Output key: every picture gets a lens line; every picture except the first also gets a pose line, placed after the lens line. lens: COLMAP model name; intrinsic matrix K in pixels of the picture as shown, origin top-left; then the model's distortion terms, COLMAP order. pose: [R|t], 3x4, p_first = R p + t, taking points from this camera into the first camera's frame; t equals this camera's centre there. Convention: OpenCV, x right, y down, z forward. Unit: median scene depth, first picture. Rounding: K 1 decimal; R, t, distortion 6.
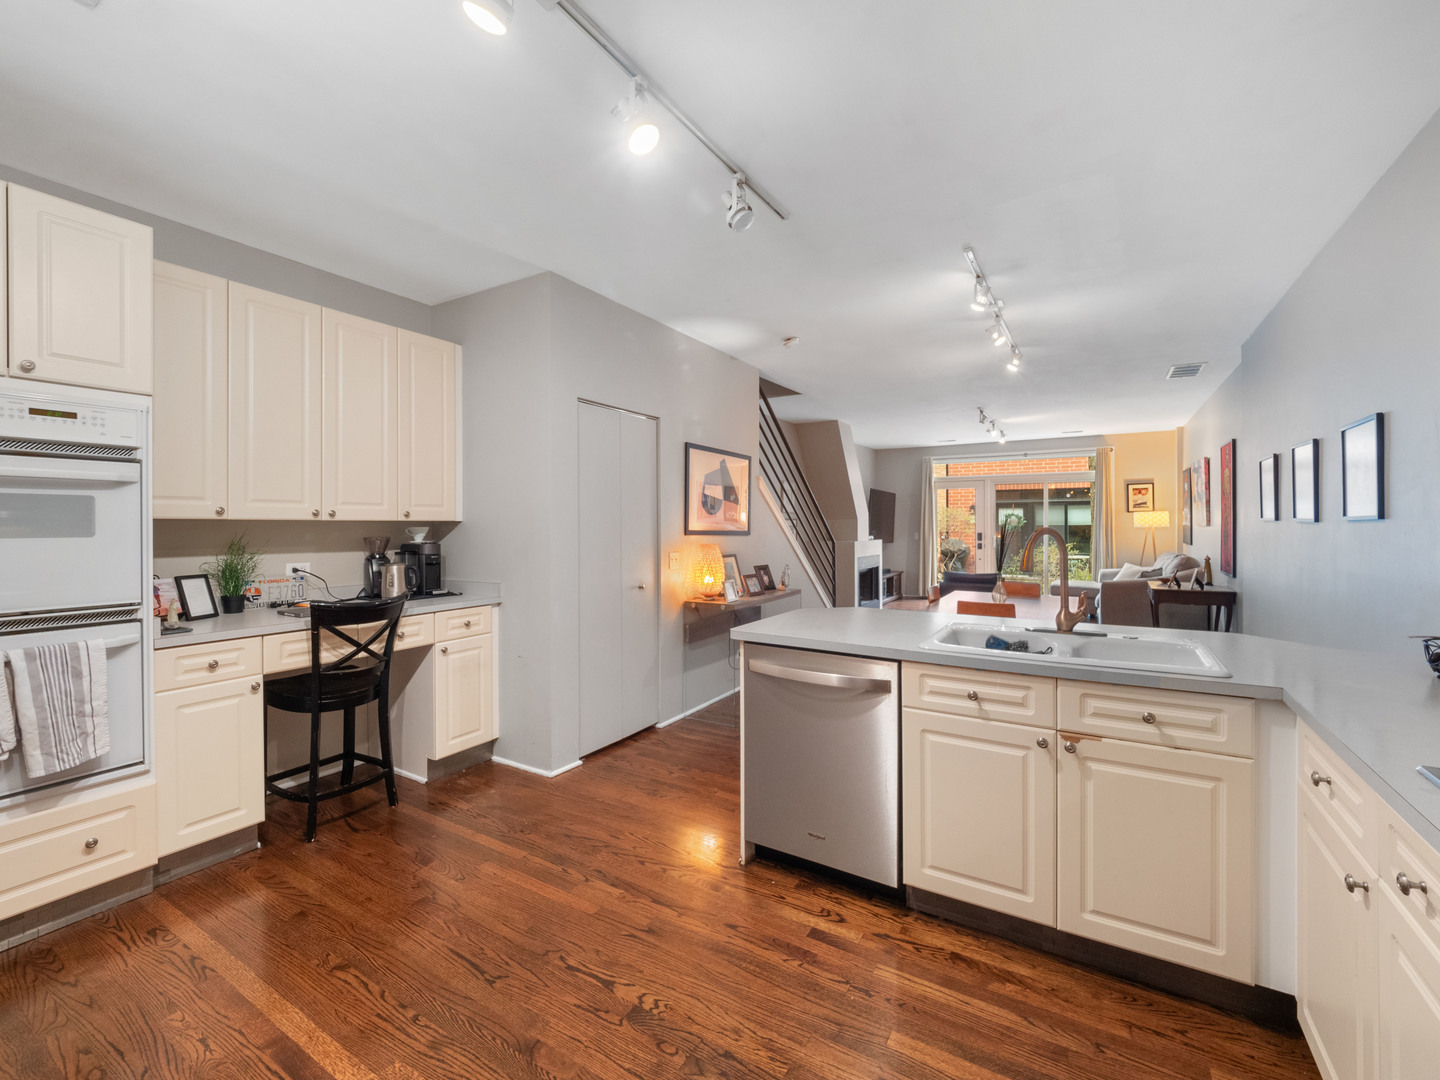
lens RADIAL K [[618.7, 0, 712.1], [0, 618.7, 528.1], [0, 0, 1]] dist [-0.000549, 0.000035]
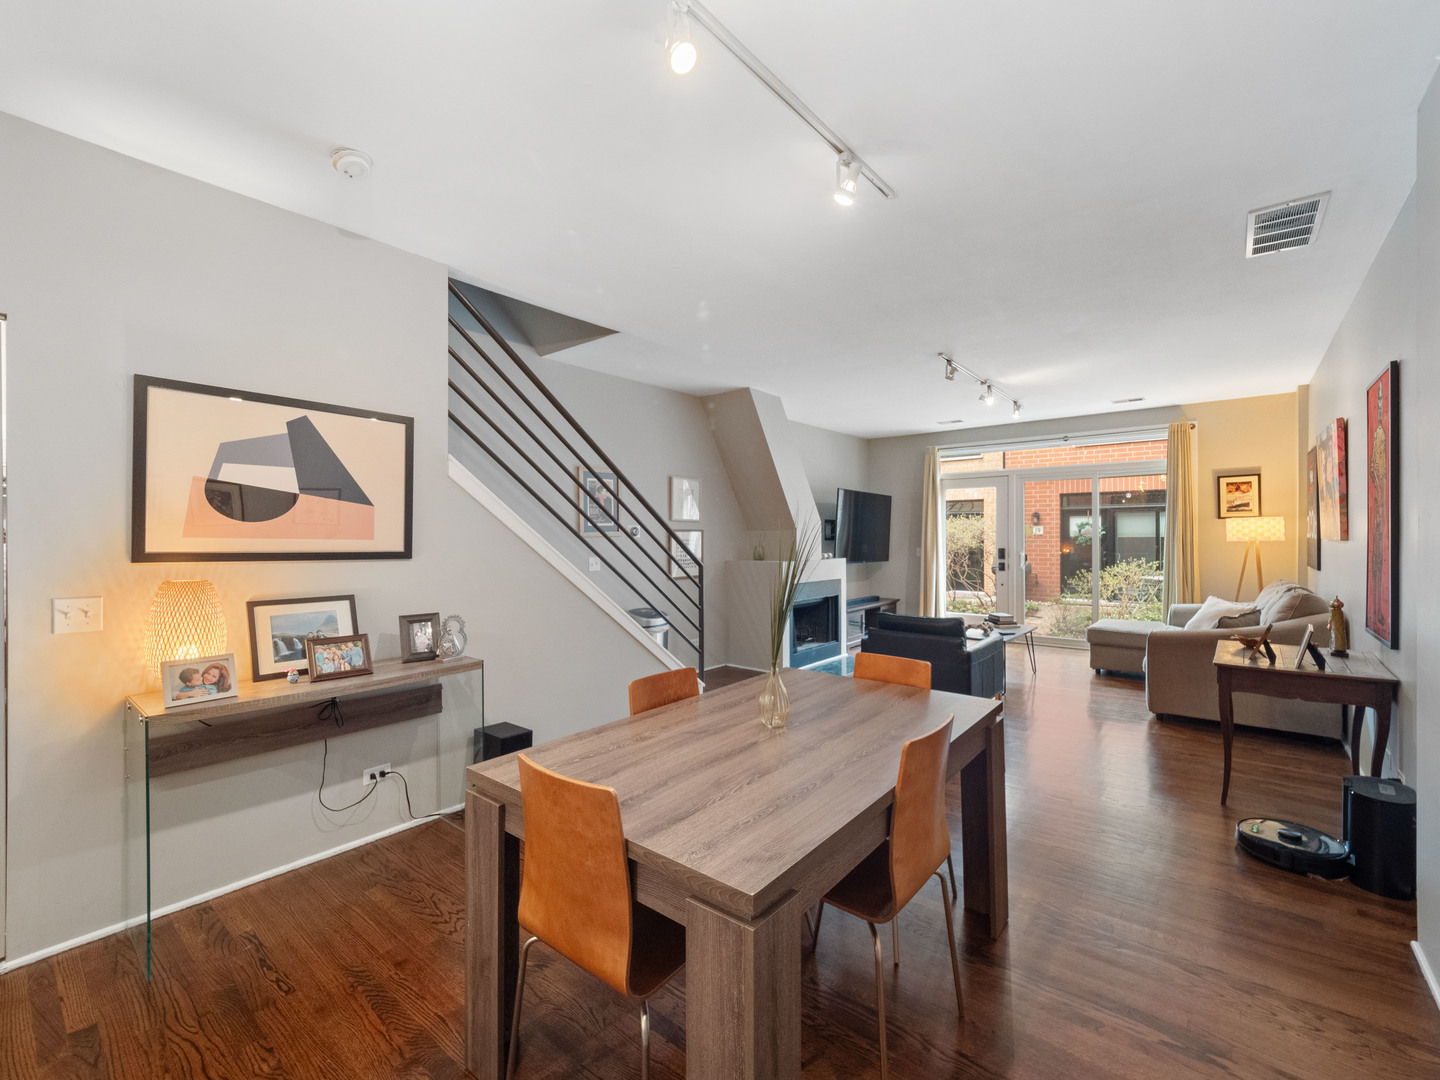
lens RADIAL K [[618.7, 0, 722.6], [0, 618.7, 539.2], [0, 0, 1]] dist [-0.000549, 0.000035]
pose [[0.991413, -0.000486, -0.130766, 0.266833], [0.000373, 1.000000, -0.000884, -0.003618], [0.130767, 0.000828, 0.991413, 0.312188]]
